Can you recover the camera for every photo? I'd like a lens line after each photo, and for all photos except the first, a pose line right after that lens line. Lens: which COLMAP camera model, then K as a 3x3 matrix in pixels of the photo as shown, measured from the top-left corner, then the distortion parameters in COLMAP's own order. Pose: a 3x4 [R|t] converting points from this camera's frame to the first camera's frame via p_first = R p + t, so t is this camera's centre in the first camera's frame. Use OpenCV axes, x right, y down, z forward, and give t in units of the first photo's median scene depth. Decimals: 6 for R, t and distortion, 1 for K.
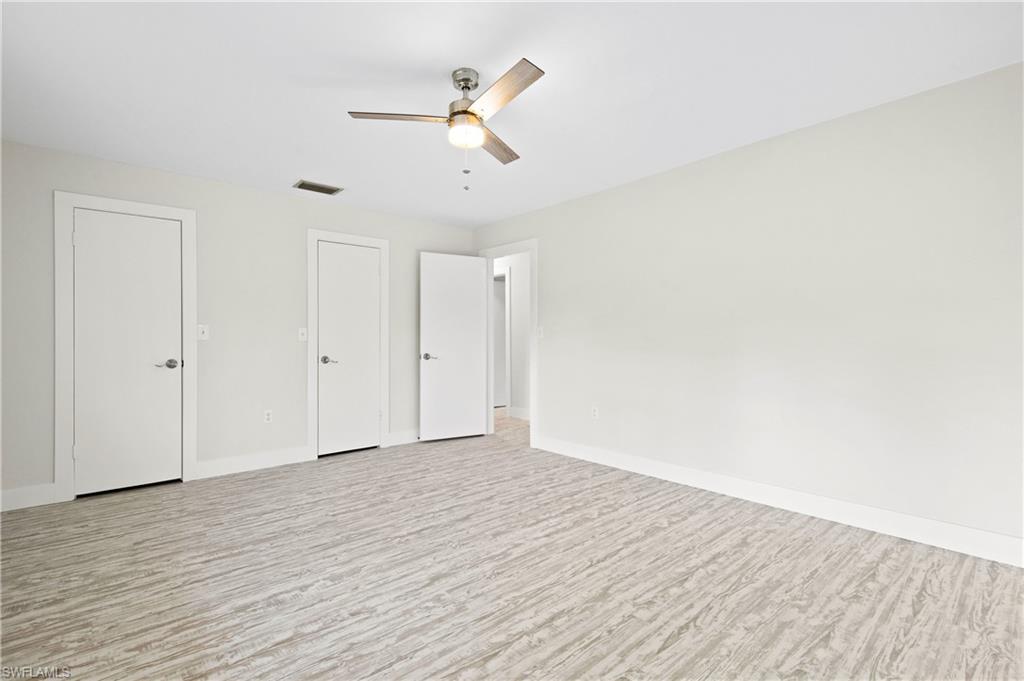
lens RADIAL K [[469.4, 0, 512.0], [0, 469.4, 340.5], [0, 0, 1]] dist [0.001635, 0.000055]
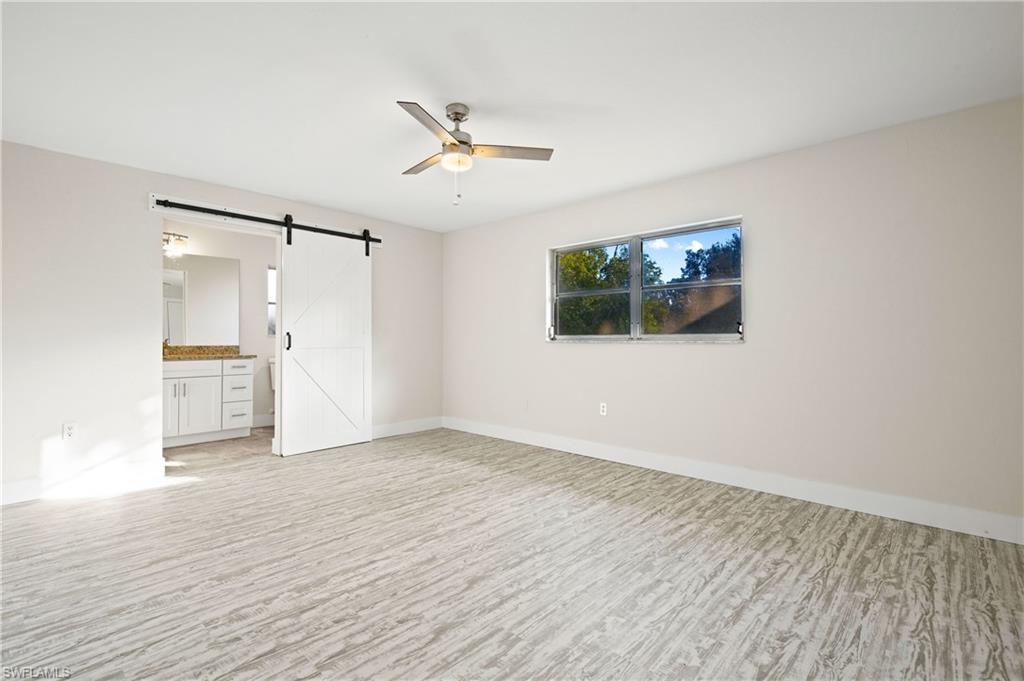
lens RADIAL K [[469.4, 0, 512.0], [0, 469.4, 340.5], [0, 0, 1]] dist [0.001635, 0.000055]
pose [[-0.993848, 0.003454, -0.110695, -0.092074], [0.003163, 0.999991, 0.002802, 0.001484], [0.110704, 0.002434, -0.993850, 1.998020]]
